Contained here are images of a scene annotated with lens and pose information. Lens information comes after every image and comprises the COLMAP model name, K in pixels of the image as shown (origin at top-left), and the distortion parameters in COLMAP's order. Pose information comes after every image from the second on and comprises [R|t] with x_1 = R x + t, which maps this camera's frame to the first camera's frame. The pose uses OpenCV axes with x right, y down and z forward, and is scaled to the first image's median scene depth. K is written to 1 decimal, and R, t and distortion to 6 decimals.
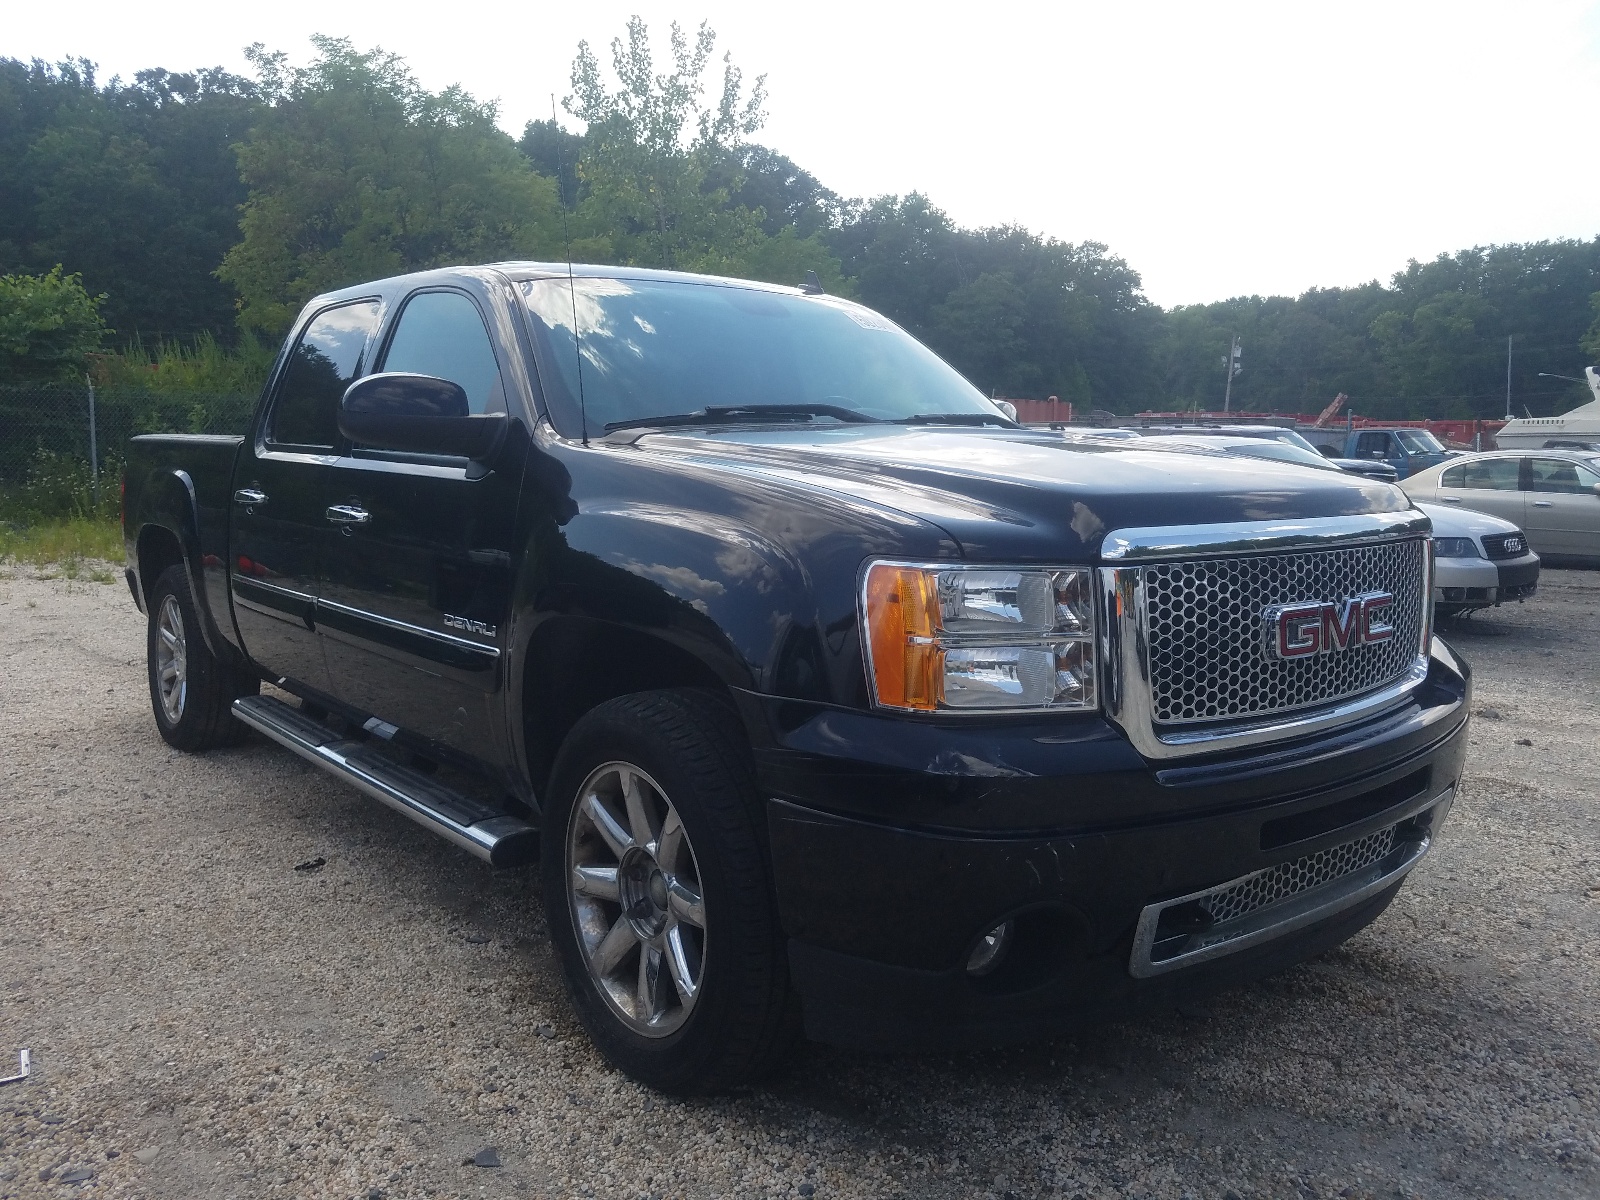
lens RADIAL K [[1240.2, 0, 808.8], [0, 1240.2, 604.4], [0, 0, 1]] dist [-0.005888, -0.044143]
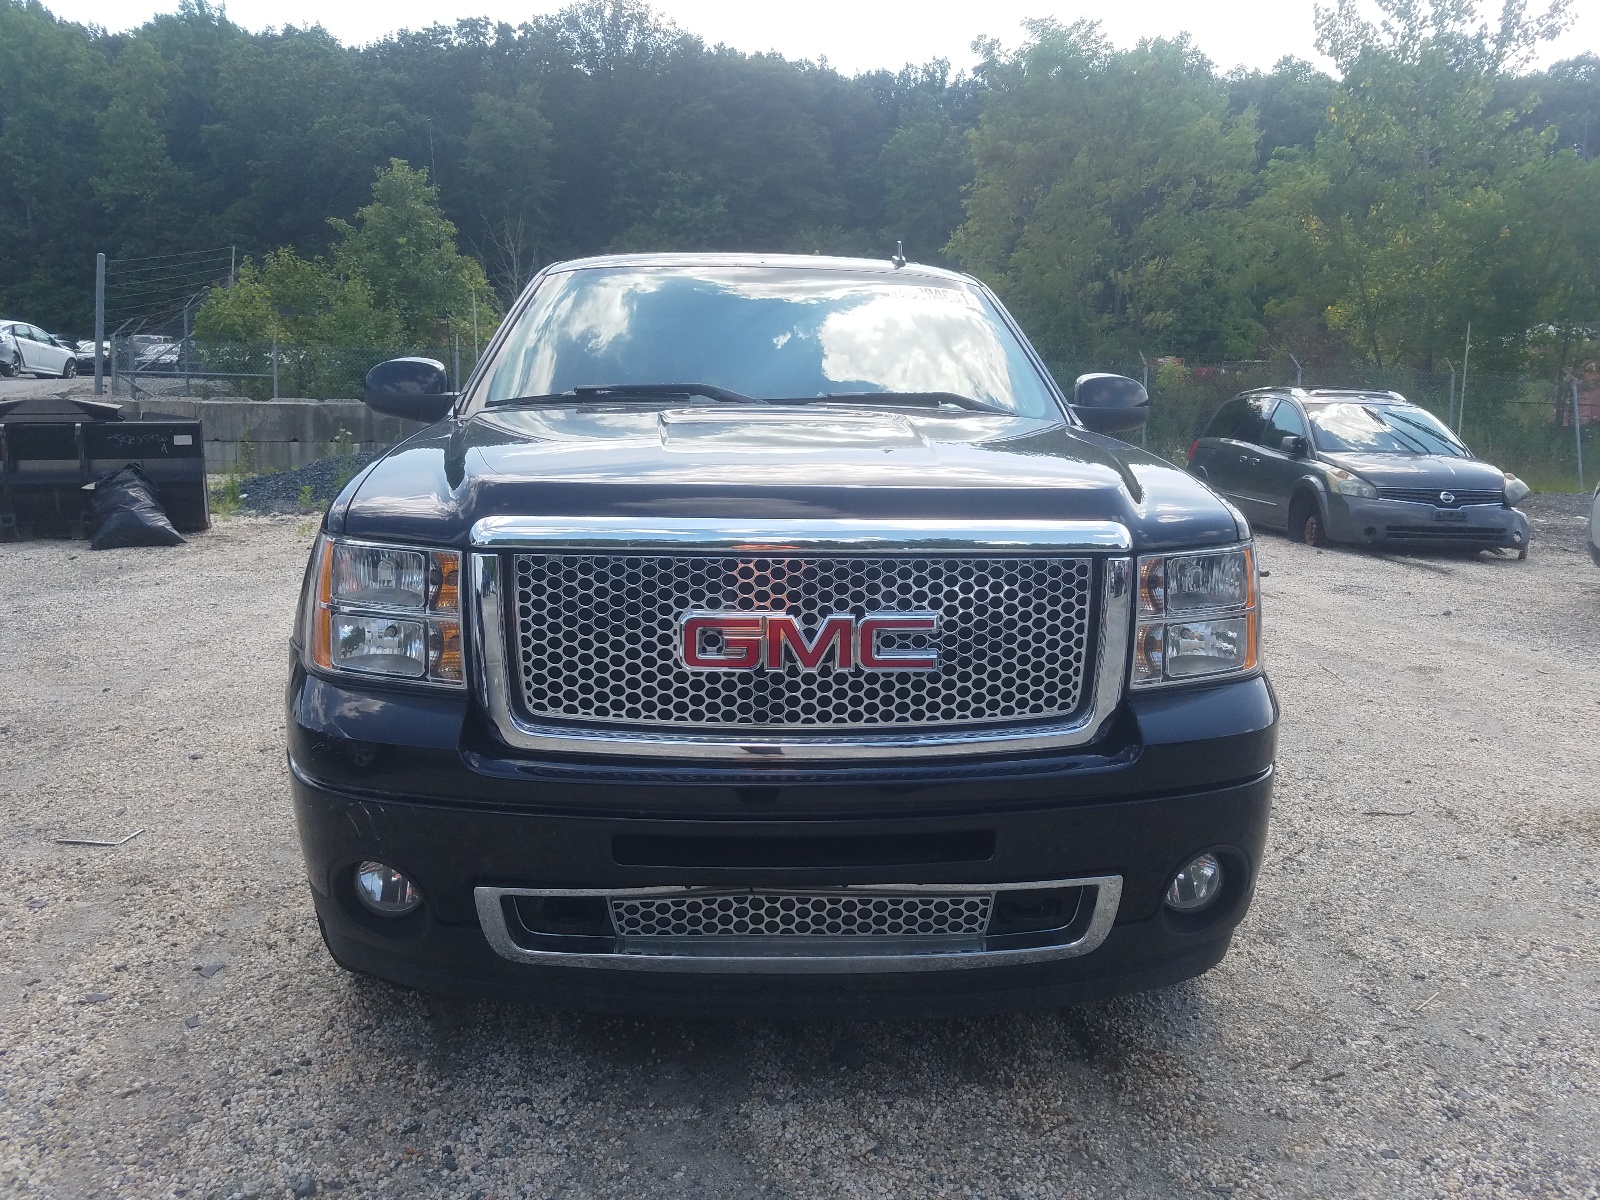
lens RADIAL K [[1216.8, 0, 812.3], [0, 1216.8, 593.1], [0, 0, 1]] dist [0.009593, -0.001106]
pose [[0.812458, 0.094903, -0.575244, 0.711261], [-0.079884, 0.995478, 0.051407, -0.048194], [0.577521, 0.004187, 0.816365, 0.229614]]
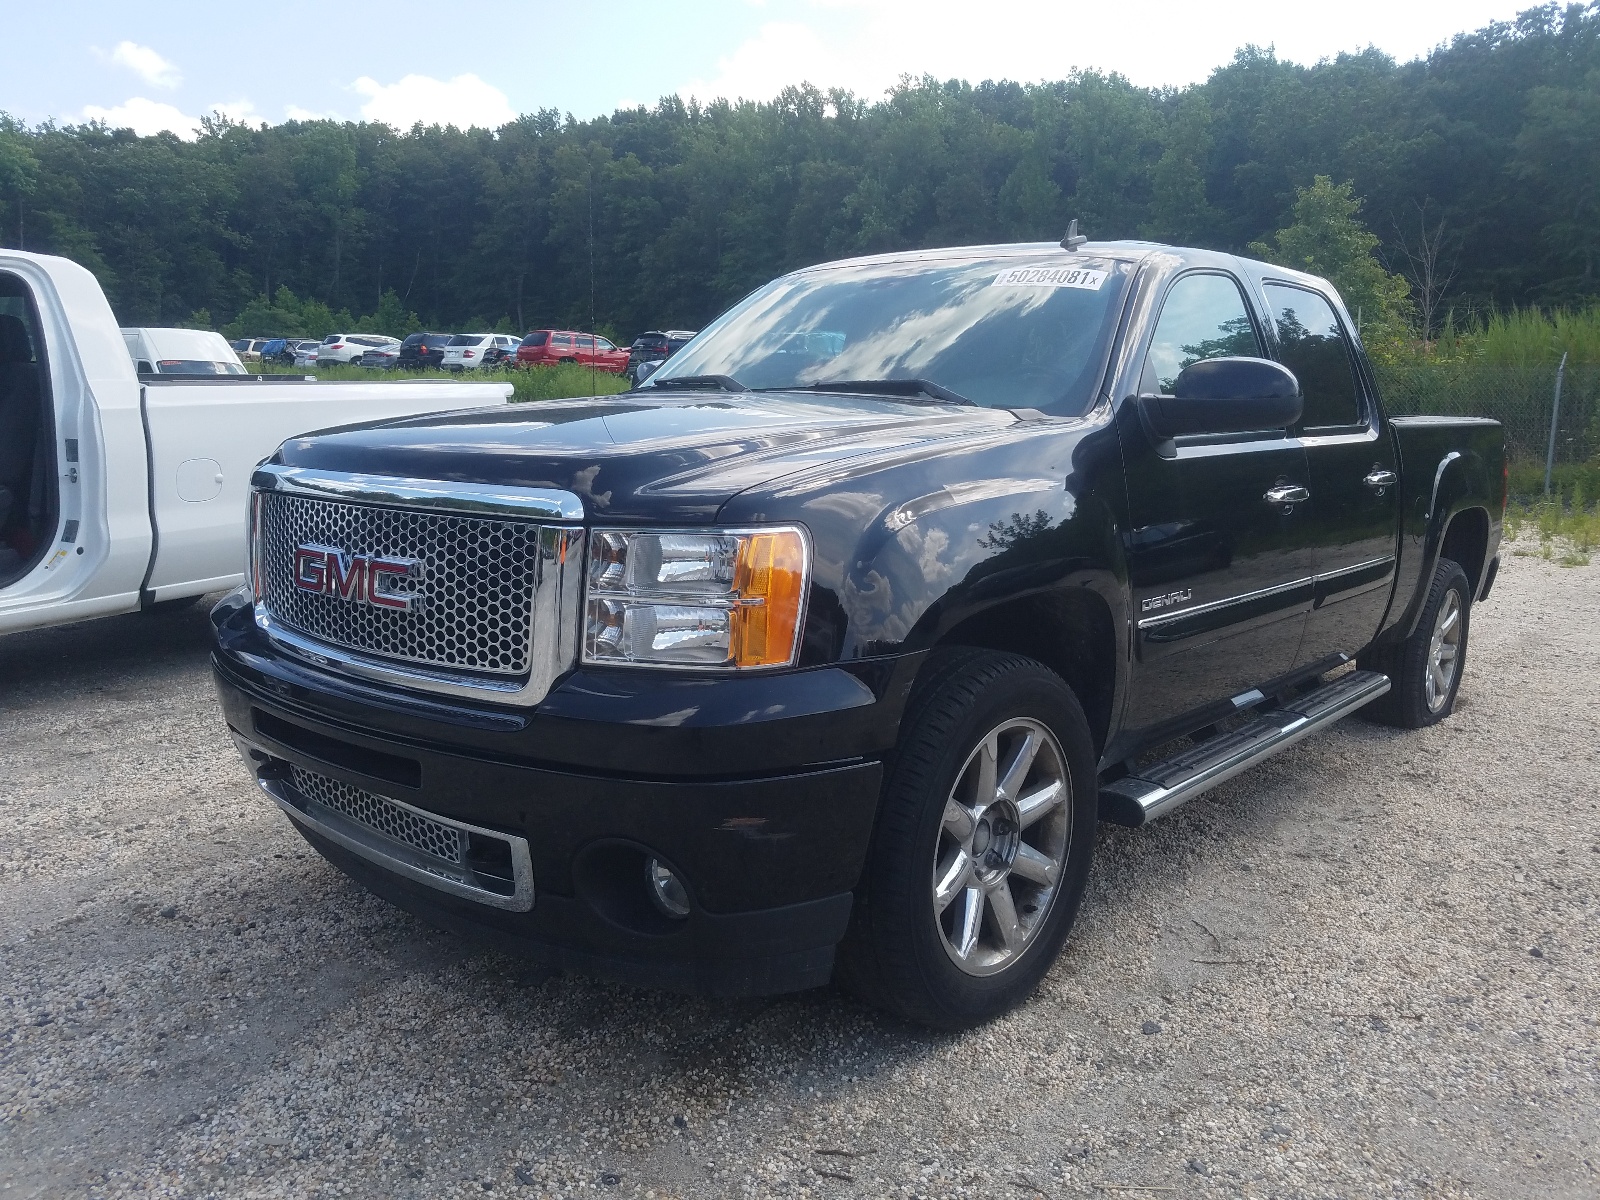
lens RADIAL K [[1216.8, 0, 812.3], [0, 1216.8, 593.1], [0, 0, 1]] dist [0.009593, -0.001106]
pose [[0.187663, 0.141649, -0.971966, 1.167385], [-0.135099, 0.983864, 0.117298, -0.111103], [0.972898, 0.109299, 0.203772, 0.906924]]
